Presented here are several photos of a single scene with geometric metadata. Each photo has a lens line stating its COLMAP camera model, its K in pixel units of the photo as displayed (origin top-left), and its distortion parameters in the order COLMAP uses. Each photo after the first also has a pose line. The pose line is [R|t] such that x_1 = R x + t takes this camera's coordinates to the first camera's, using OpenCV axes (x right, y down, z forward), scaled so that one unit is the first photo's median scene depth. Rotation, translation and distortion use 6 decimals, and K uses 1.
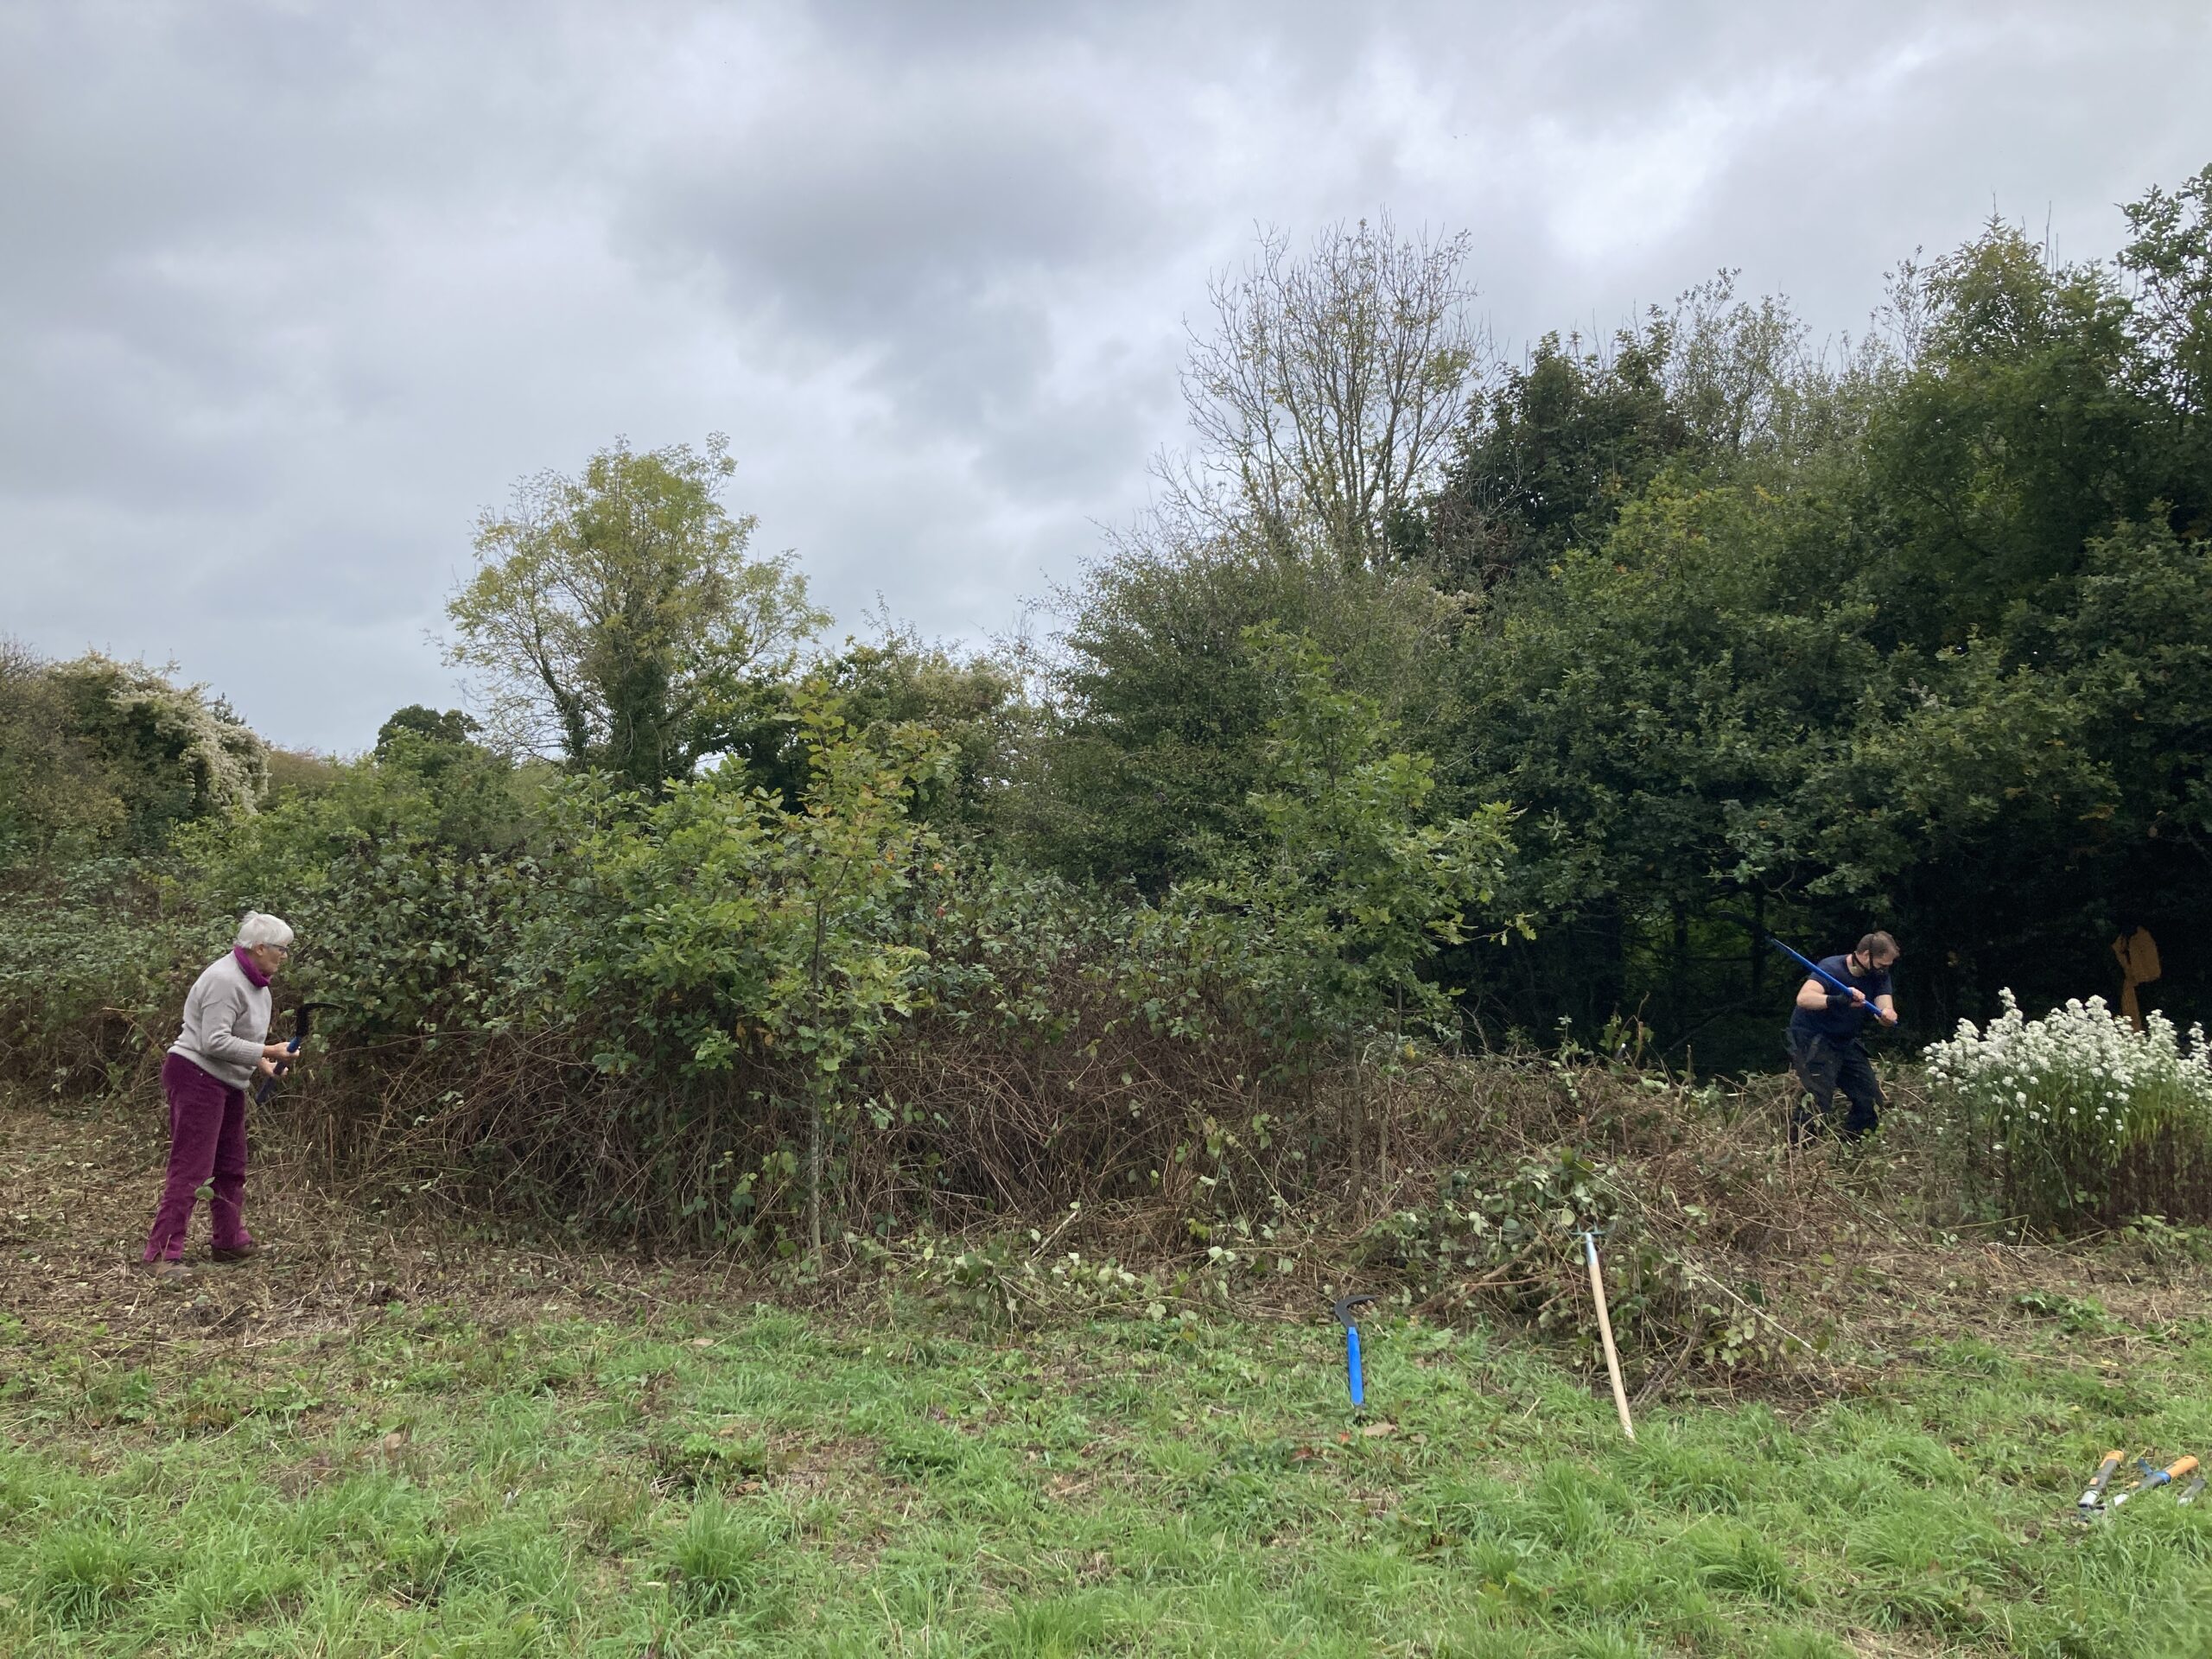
lens RADIAL K [[1779.7, 0, 1070.4], [0, 1779.7, 818.8], [0, 0, 1]] dist [0.055295, -0.067867]
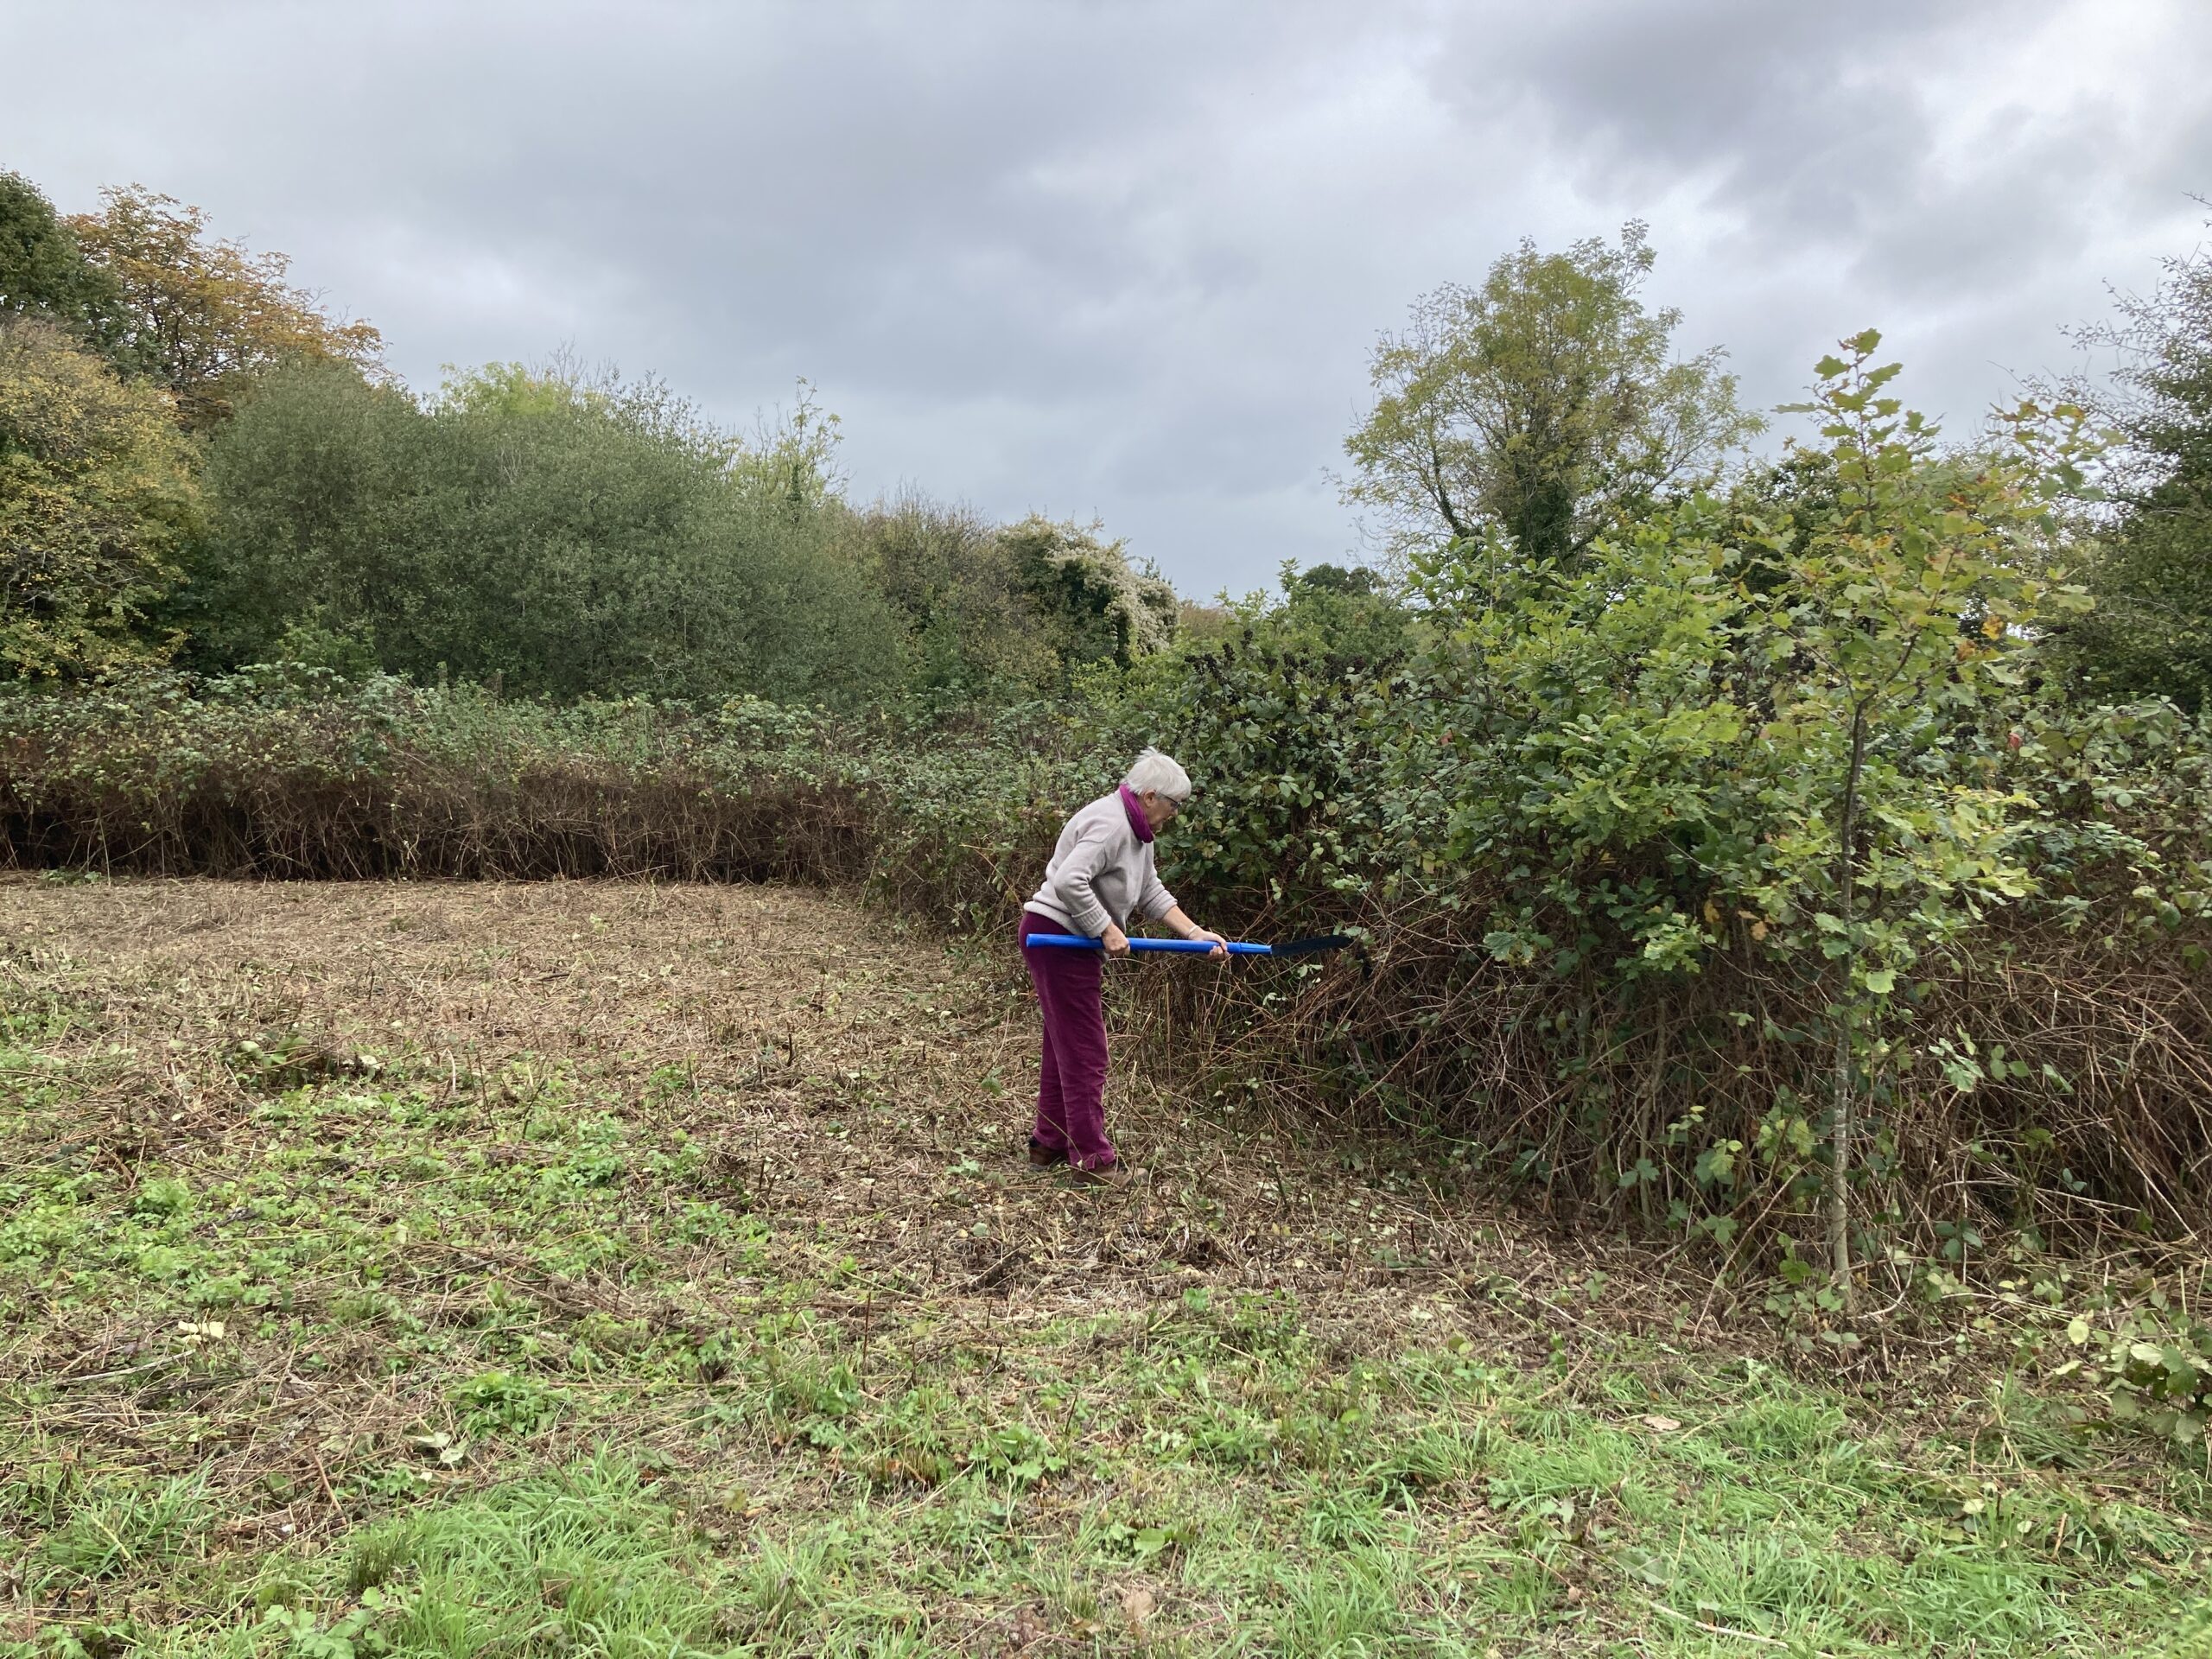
lens RADIAL K [[1779.7, 0, 1070.4], [0, 1779.7, 818.8], [0, 0, 1]] dist [0.055295, -0.067867]
pose [[0.881270, 0.024376, -0.471985, -0.070606], [0.014187, 0.996854, 0.077974, 0.025873], [0.472401, -0.075412, 0.878152, 0.272671]]
